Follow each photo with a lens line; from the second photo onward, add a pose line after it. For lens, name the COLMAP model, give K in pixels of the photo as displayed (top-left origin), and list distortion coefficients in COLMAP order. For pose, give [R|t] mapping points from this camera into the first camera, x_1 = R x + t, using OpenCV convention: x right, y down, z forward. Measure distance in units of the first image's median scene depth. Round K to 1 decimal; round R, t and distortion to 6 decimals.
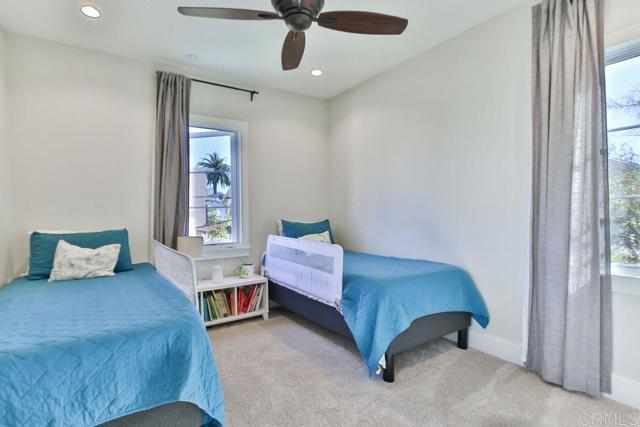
lens RADIAL K [[329.7, 0, 319.8], [0, 329.7, 212.7], [0, 0, 1]] dist [-0.025017, 0.004949]
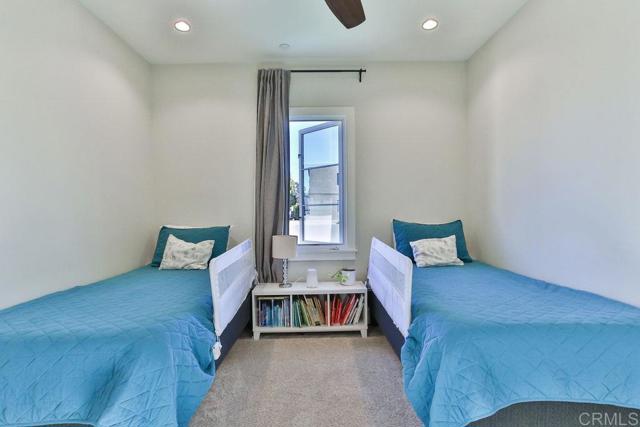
lens RADIAL K [[329.7, 0, 321.6], [0, 329.7, 213.8], [0, 0, 1]] dist [-0.025017, 0.004949]
pose [[0.832388, 0.008847, -0.554123, 0.222229], [-0.001148, 0.999898, 0.014240, -0.004516], [0.554193, -0.011217, 0.832313, 0.251840]]
